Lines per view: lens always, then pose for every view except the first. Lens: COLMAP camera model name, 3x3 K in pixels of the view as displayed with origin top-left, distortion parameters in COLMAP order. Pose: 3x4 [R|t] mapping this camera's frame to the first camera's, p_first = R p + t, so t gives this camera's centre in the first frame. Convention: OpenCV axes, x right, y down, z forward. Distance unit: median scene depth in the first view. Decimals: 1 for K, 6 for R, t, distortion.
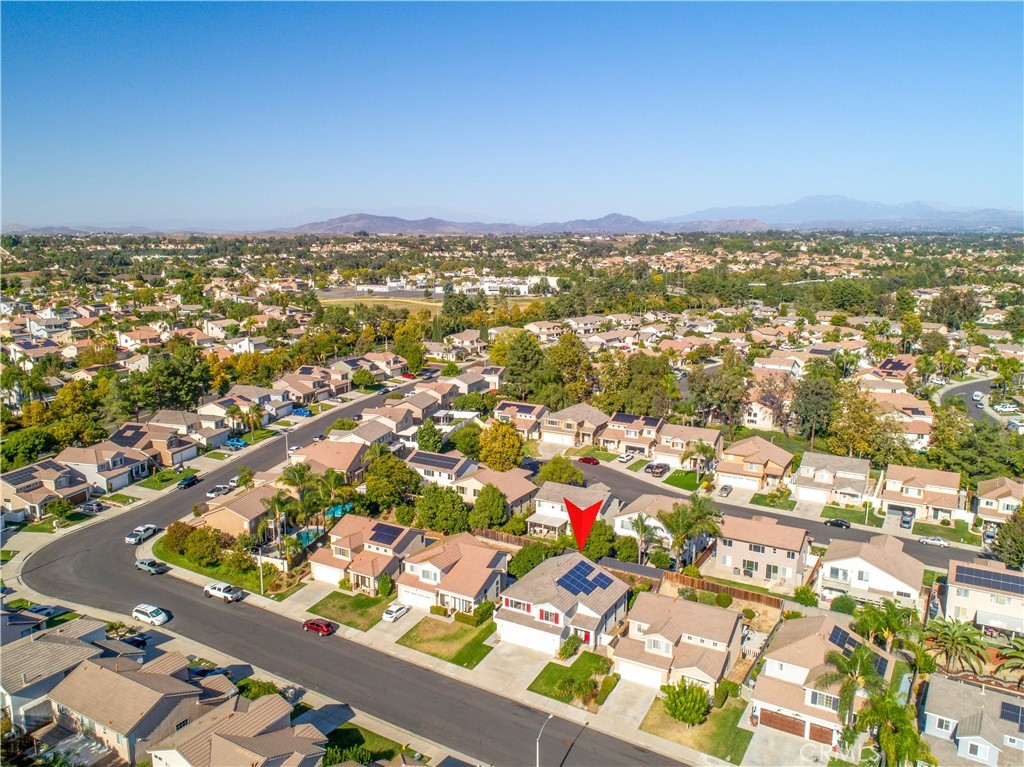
lens RADIAL K [[779.5, 0, 512.0], [0, 779.5, 383.5], [0, 0, 1]] dist [-0.029988, 0.003889]
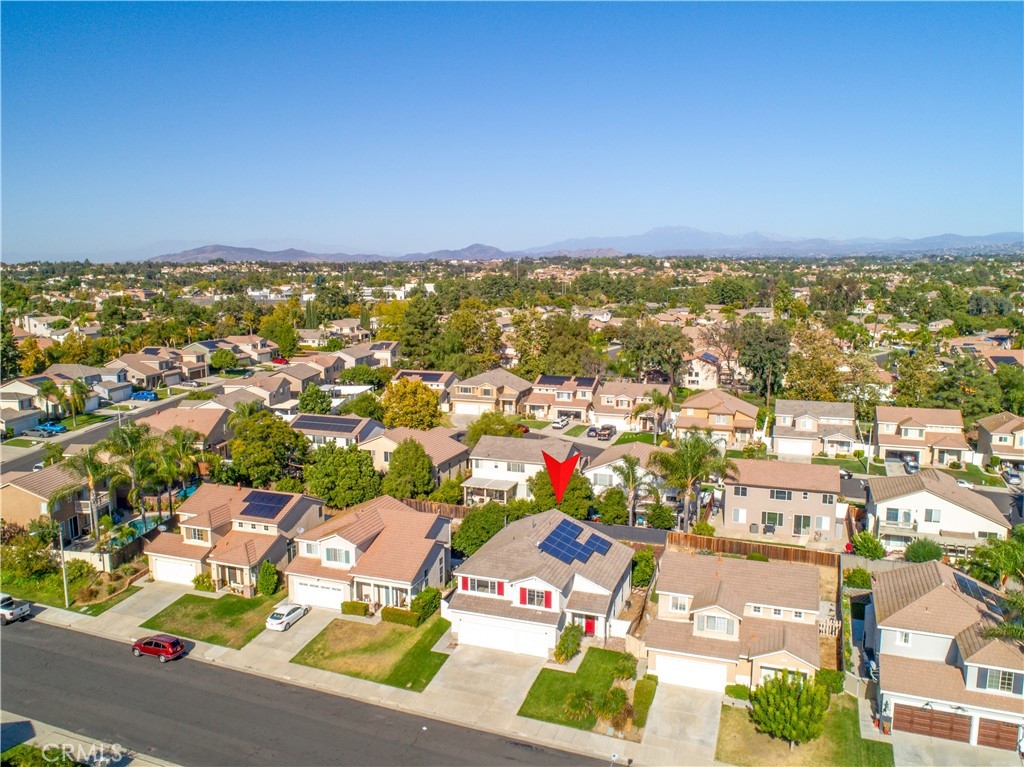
lens RADIAL K [[779.5, 0, 512.0], [0, 779.5, 383.5], [0, 0, 1]] dist [-0.029988, 0.003889]
pose [[0.985500, -0.034563, 0.166116, -0.048547], [0.040297, 0.998698, -0.031273, 0.095400], [-0.164819, 0.037514, 0.985610, 0.243214]]
